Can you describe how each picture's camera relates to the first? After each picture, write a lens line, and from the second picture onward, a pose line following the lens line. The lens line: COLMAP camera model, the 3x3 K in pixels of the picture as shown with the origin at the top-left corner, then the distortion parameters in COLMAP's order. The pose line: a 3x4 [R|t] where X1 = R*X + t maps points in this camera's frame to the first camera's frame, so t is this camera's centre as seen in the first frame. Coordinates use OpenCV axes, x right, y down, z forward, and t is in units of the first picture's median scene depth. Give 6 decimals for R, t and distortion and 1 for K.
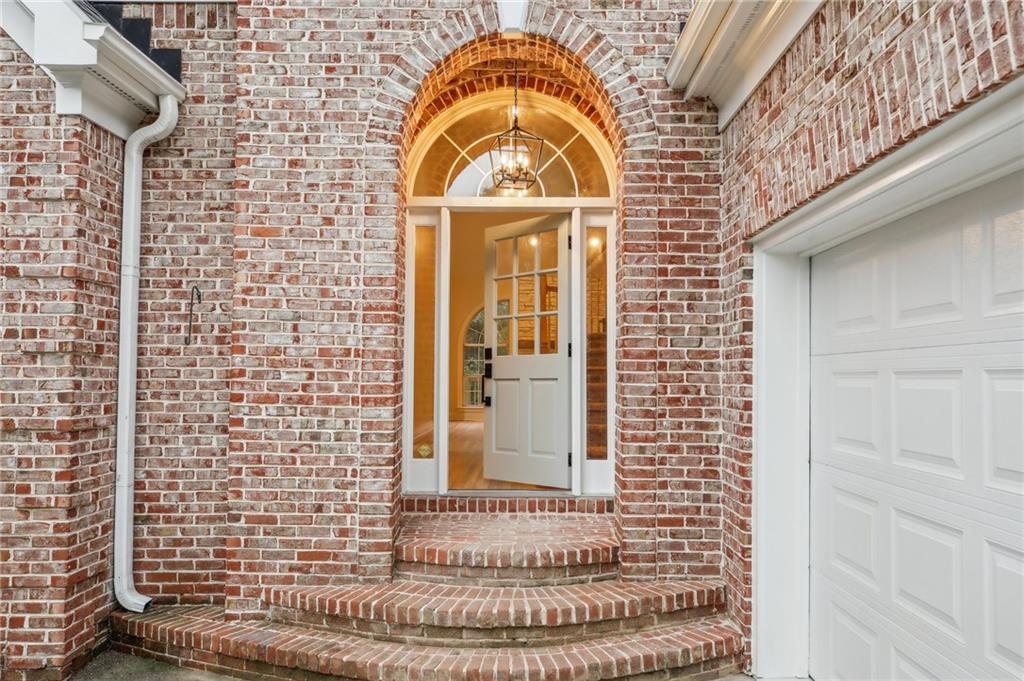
lens RADIAL K [[822.3, 0, 513.8], [0, 822.3, 341.7], [0, 0, 1]] dist [0.014323, 0.000689]
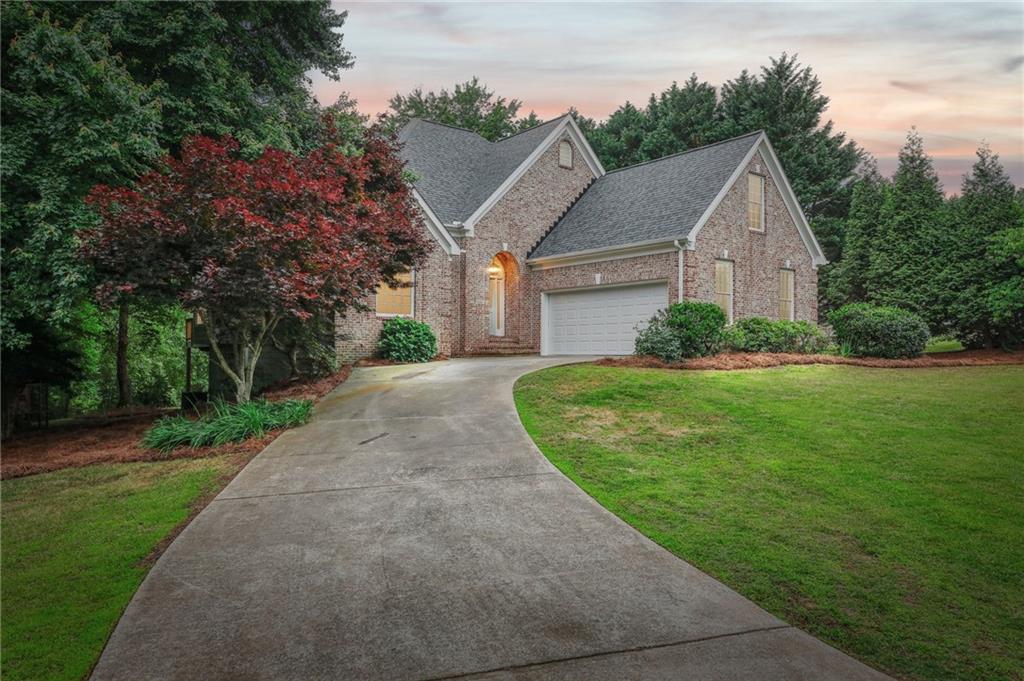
lens RADIAL K [[709.1, 0, 513.4], [0, 709.1, 337.4], [0, 0, 1]] dist [-0.000322, 0.000056]
pose [[0.769493, 0.014944, 0.638480, -3.172658], [-0.034982, 0.999212, 0.018773, 0.138574], [-0.637696, -0.036781, 0.769409, -2.937893]]
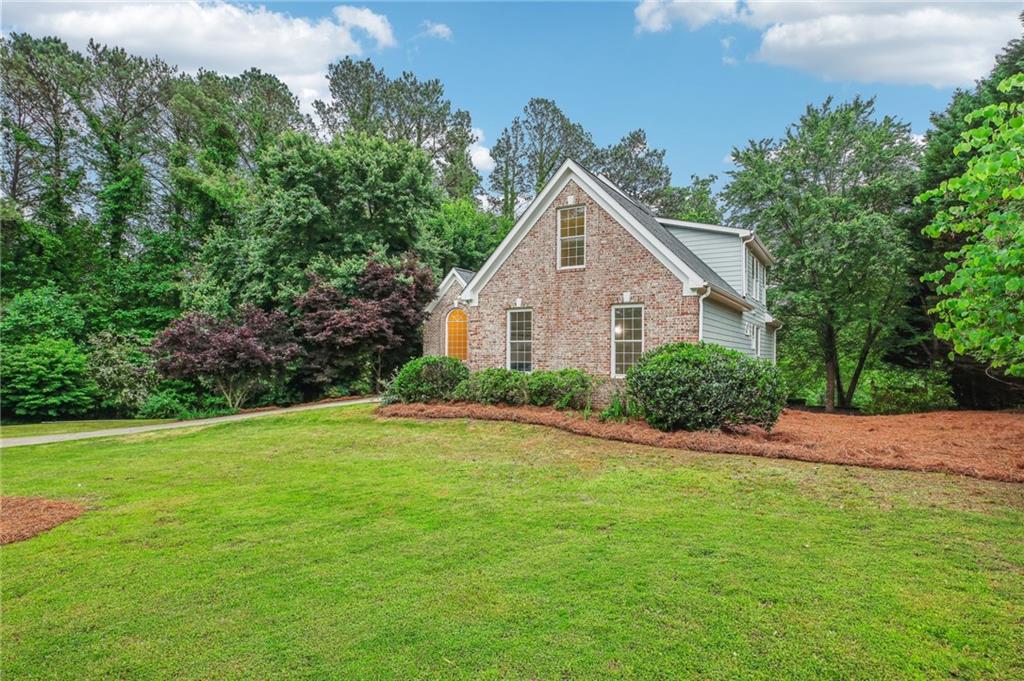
lens RADIAL K [[545.6, 0, 510.3], [0, 545.6, 343.1], [0, 0, 1]] dist [-0.022967, 0.001011]
pose [[0.862082, -0.011332, -0.506642, 2.240139], [0.022257, 0.999632, 0.015513, -0.138159], [0.506280, -0.024650, 0.862017, -3.344408]]
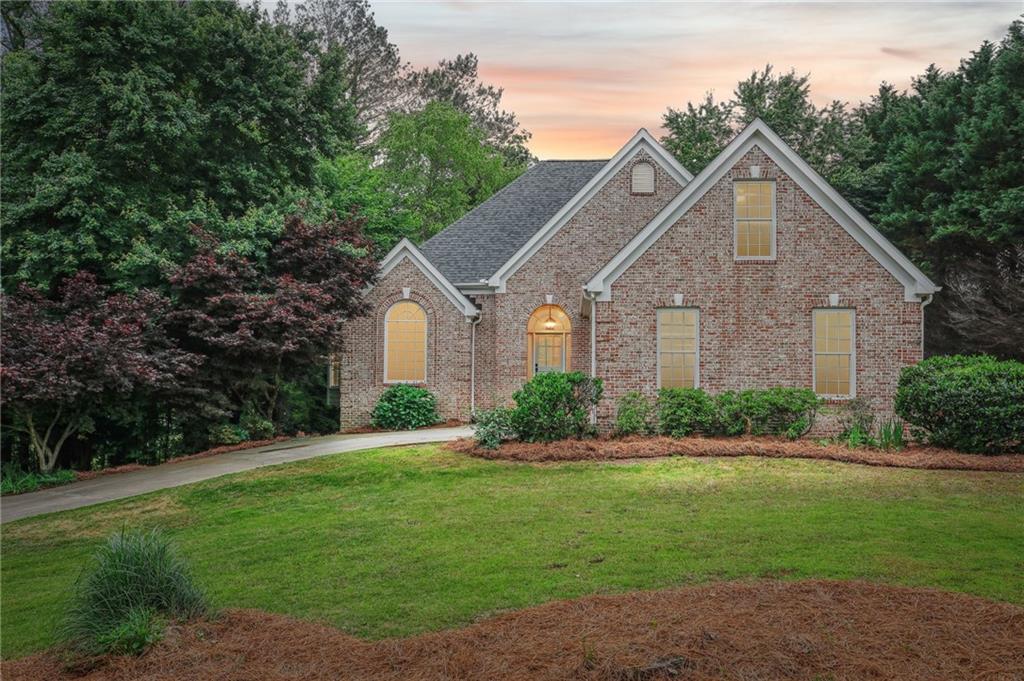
lens RADIAL K [[822.3, 0, 512.7], [0, 822.3, 346.3], [0, 0, 1]] dist [0.014323, 0.000689]
pose [[0.999067, -0.000099, -0.043196, -0.008759], [0.000373, 0.999980, 0.006331, -0.144954], [0.043194, -0.006341, 0.999047, -4.202717]]
